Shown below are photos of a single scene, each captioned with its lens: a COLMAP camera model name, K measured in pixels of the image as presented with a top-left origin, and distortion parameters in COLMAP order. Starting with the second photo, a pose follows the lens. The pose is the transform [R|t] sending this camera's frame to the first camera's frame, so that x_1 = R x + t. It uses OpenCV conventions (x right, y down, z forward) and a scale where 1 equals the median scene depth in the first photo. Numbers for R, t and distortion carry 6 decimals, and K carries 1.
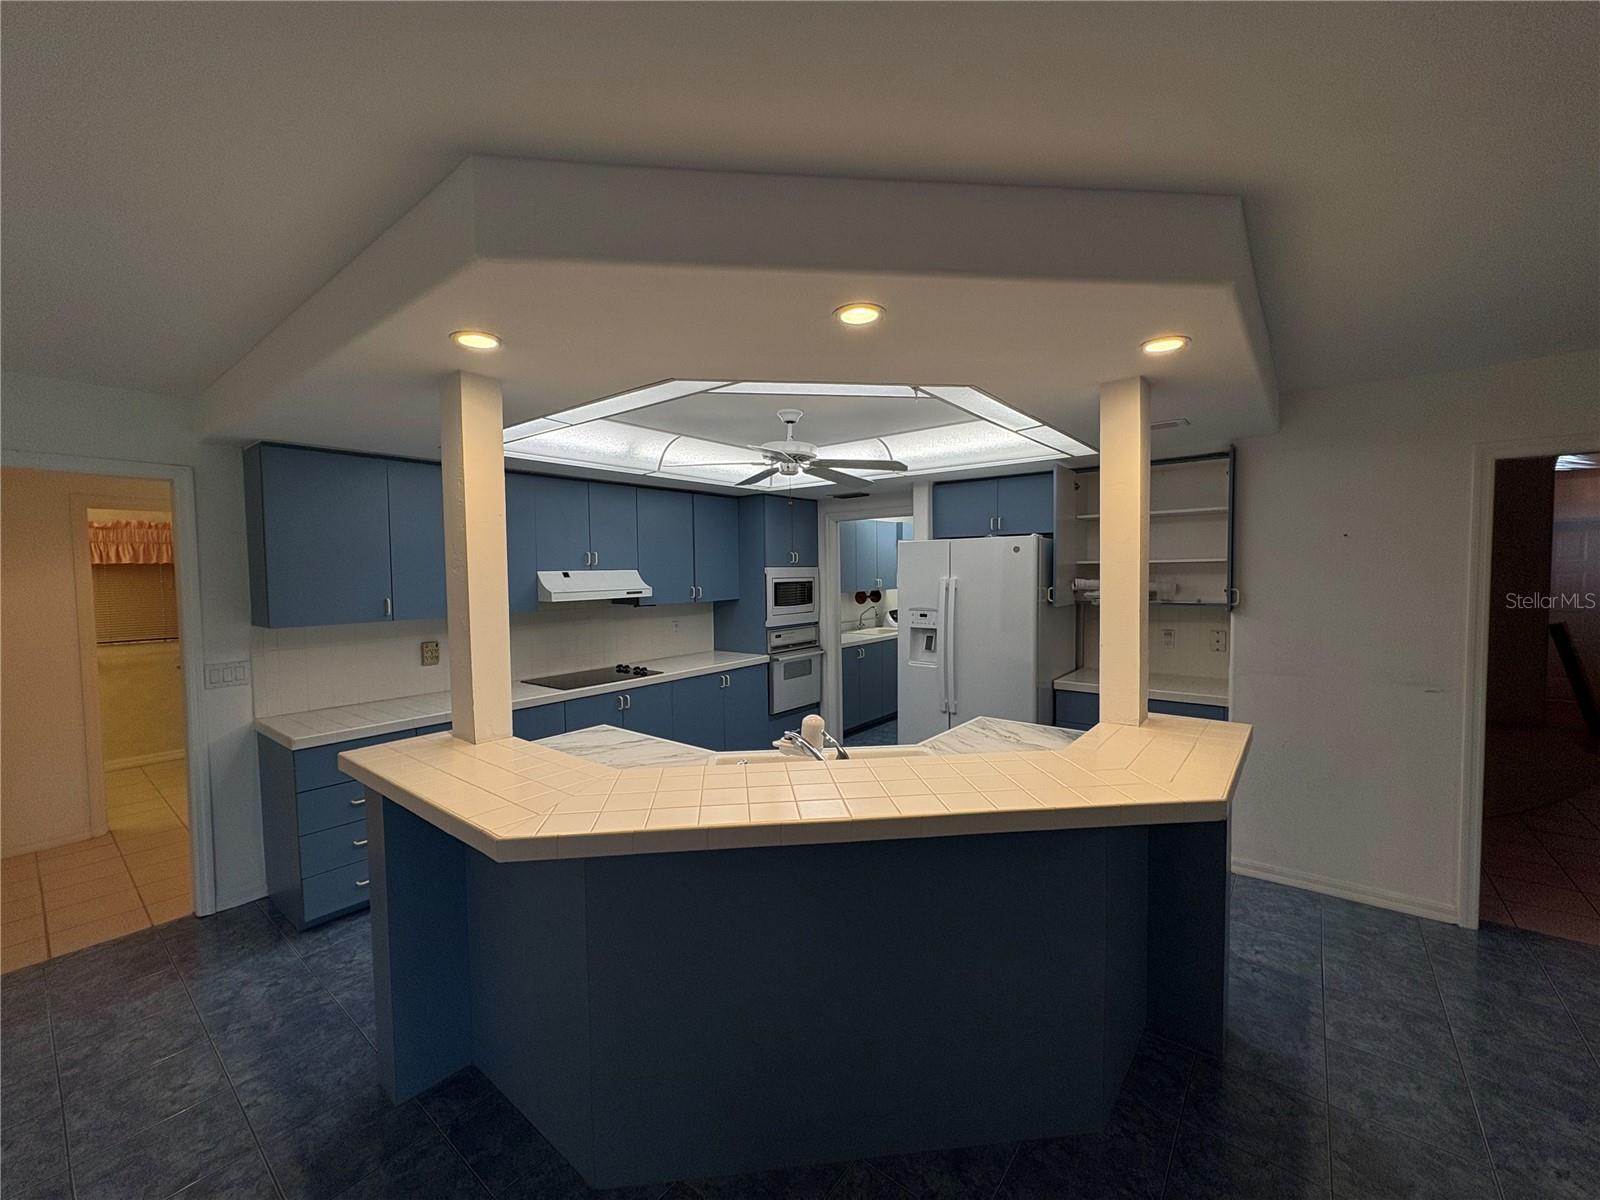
lens RADIAL K [[635.5, 0, 790.2], [0, 635.5, 601.6], [0, 0, 1]] dist [-0.002214, 0.000909]
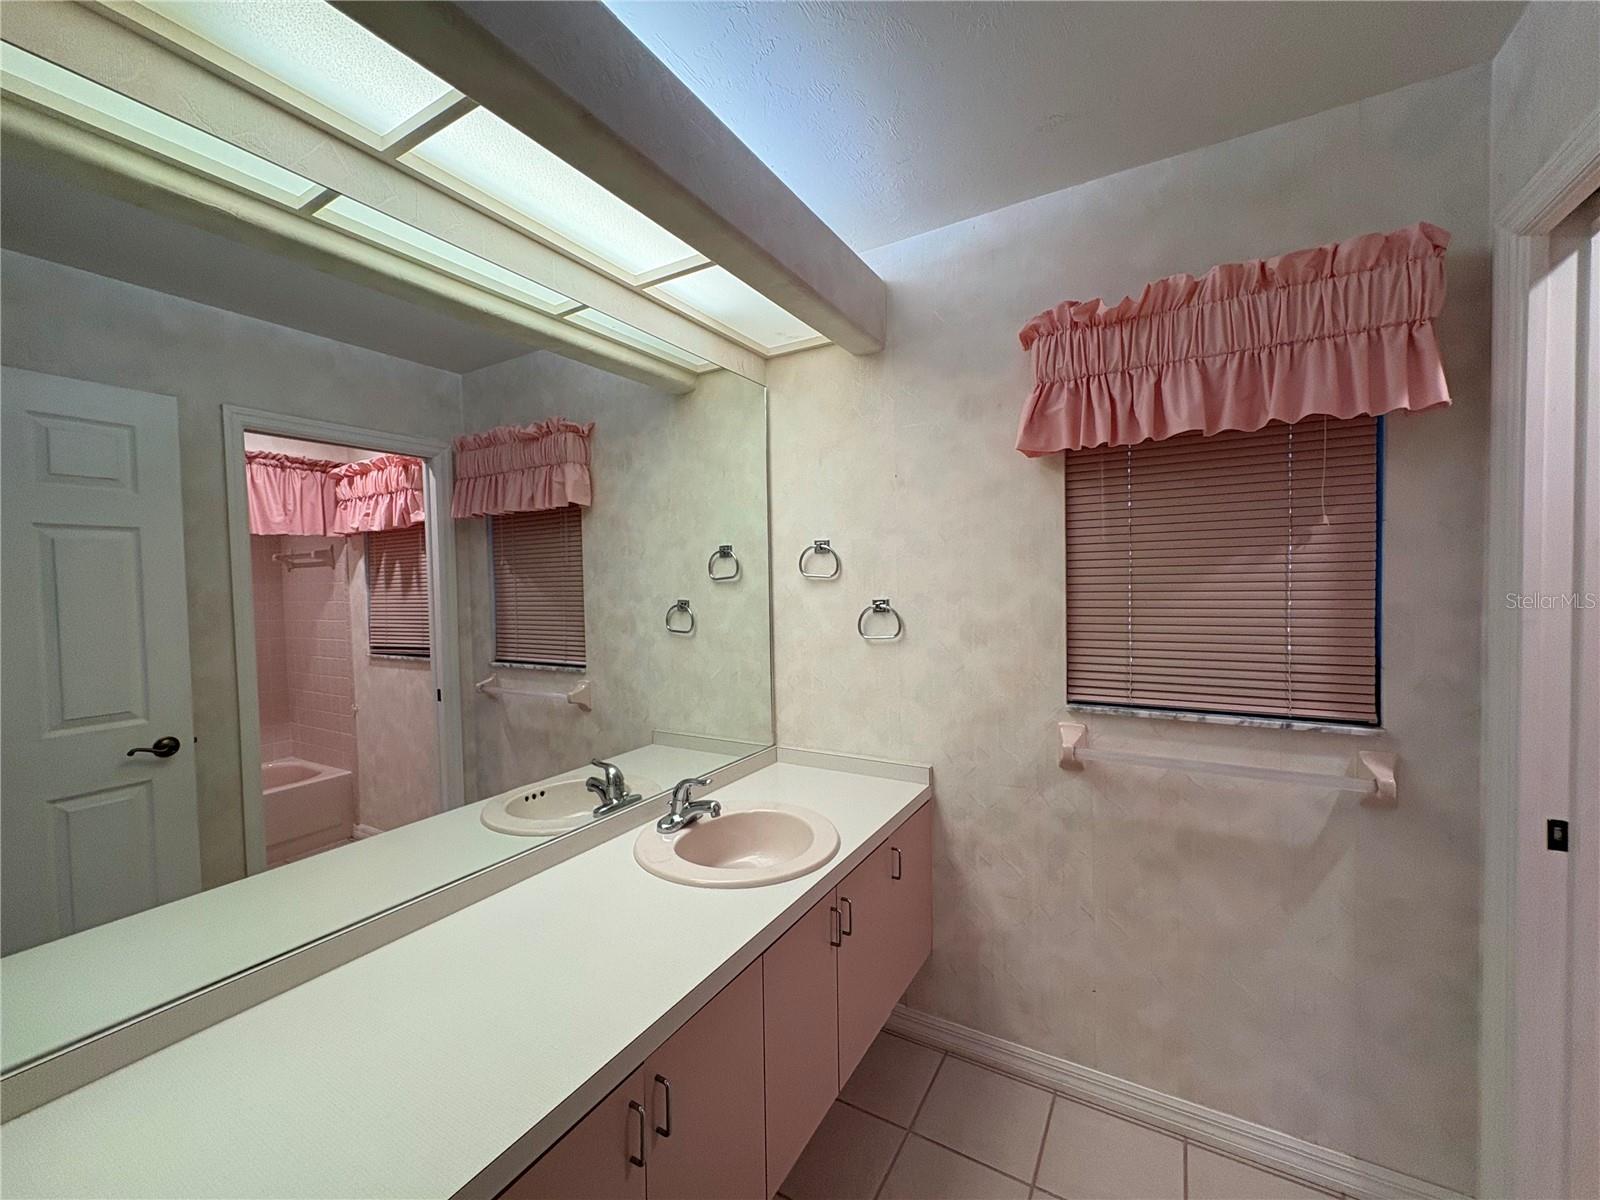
lens RADIAL K [[635.5, 0, 793.9], [0, 635.5, 599.9], [0, 0, 1]] dist [-0.002214, 0.000909]
pose [[0.151229, 0.042358, -0.987591, -0.795262], [-0.030619, 0.998803, 0.038150, 0.005394], [0.988024, 0.024470, 0.152345, 0.792458]]
